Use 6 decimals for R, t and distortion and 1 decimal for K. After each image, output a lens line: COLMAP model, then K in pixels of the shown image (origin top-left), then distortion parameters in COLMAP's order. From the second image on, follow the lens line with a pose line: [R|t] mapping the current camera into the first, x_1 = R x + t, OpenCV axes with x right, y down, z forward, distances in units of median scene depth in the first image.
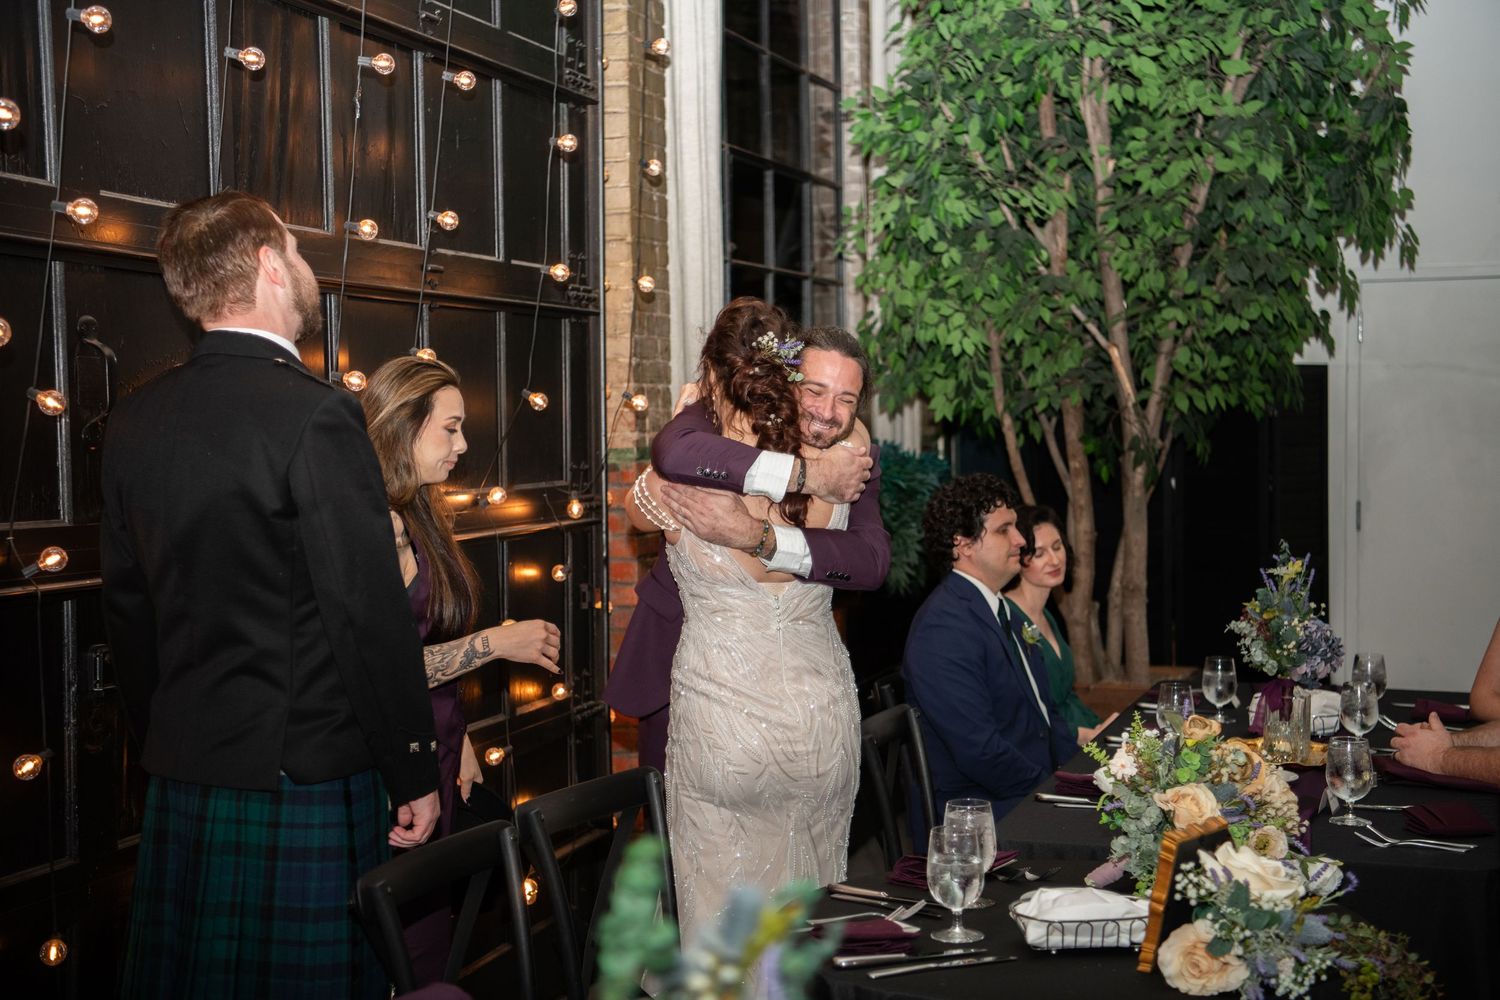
lens RADIAL K [[2242.9, 0, 750.0], [0, 2242.9, 500.0], [0, 0, 1]] dist [0.164564, -0.034191]
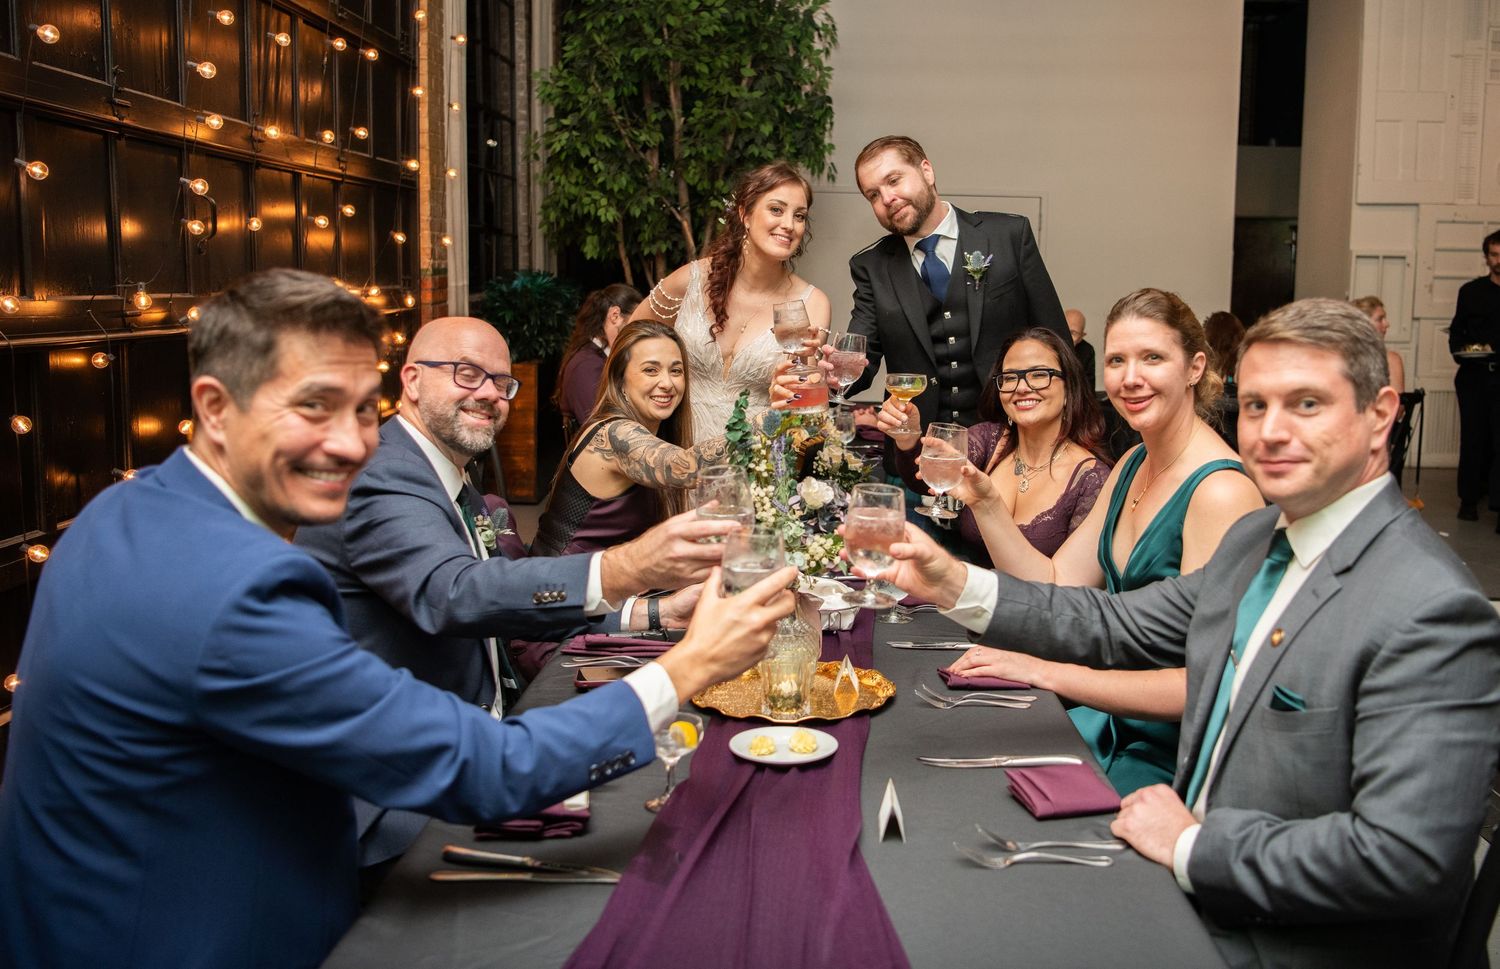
lens RADIAL K [[1490.9, 0, 830.2], [0, 1490.9, 401.7], [0, 0, 1]] dist [-0.002626, -0.009202]
pose [[0.936079, -0.006178, 0.351736, -0.166373], [-0.010416, 0.998921, 0.045265, 0.024132], [-0.351636, -0.046036, 0.935004, -0.188123]]
